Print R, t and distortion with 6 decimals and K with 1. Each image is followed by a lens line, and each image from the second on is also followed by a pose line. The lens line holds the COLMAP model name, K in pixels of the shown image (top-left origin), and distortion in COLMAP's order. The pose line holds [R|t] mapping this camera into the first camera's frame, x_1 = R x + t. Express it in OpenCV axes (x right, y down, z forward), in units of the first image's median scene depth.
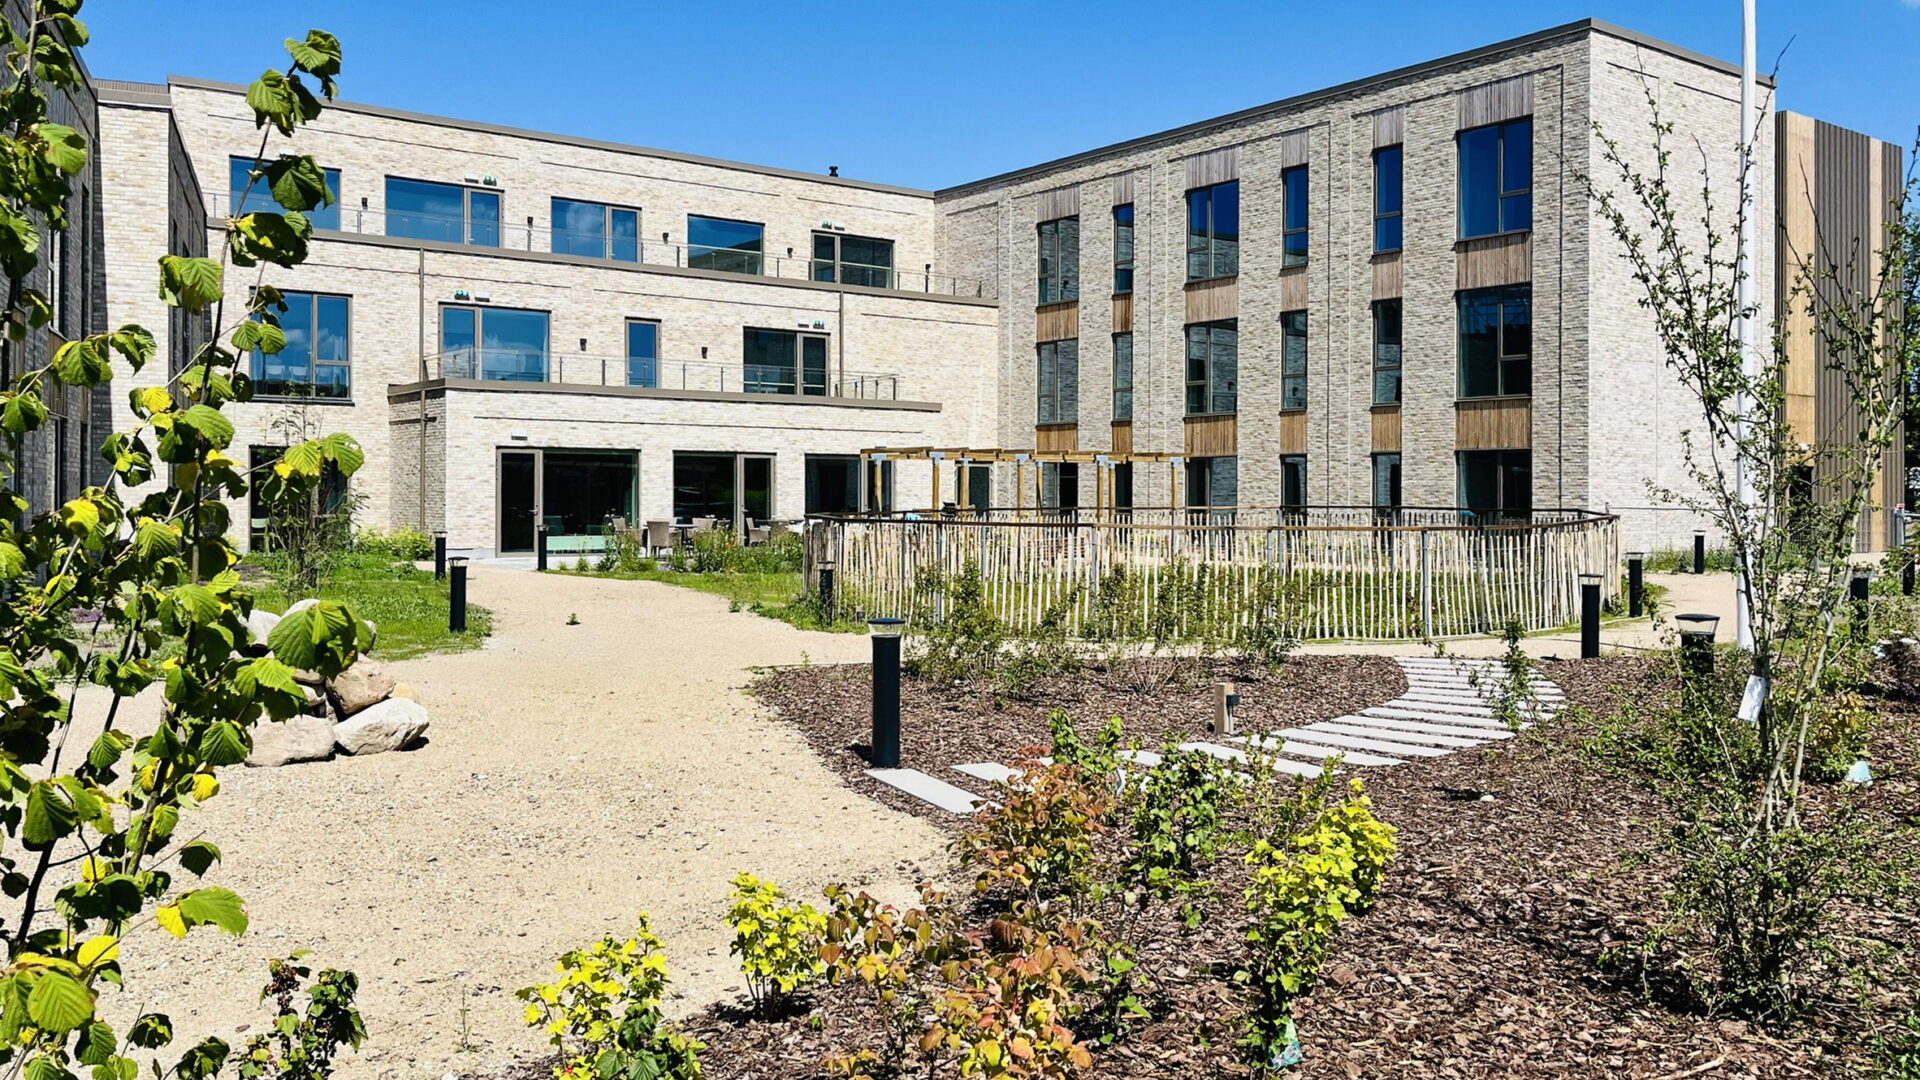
lens RADIAL K [[1508.2, 0, 960.0], [0, 1508.2, 540.0], [0, 0, 1]] dist [0.005425, -0.000597]
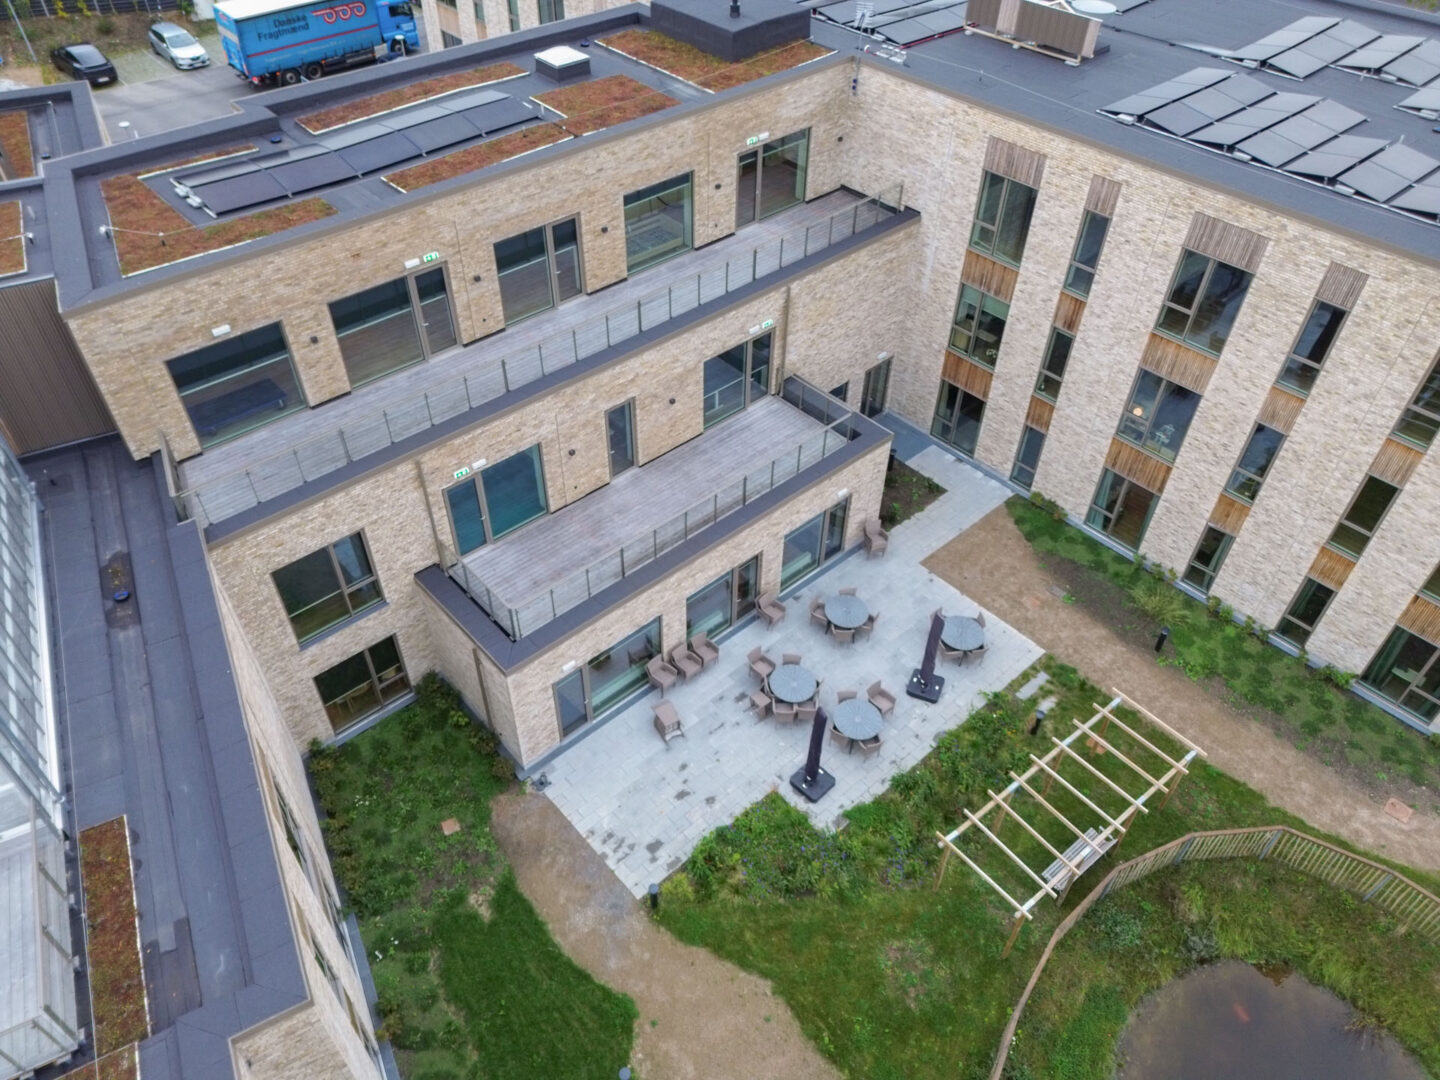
lens RADIAL K [[1011.6, 0, 711.4], [0, 1011.6, 535.2], [0, 0, 1]] dist [0.024634, -0.001200]
pose [[0.996480, -0.049890, 0.067376, -0.190662], [-0.006989, 0.751422, 0.659785, -0.501456], [-0.083544, -0.657933, 0.748428, 0.418682]]
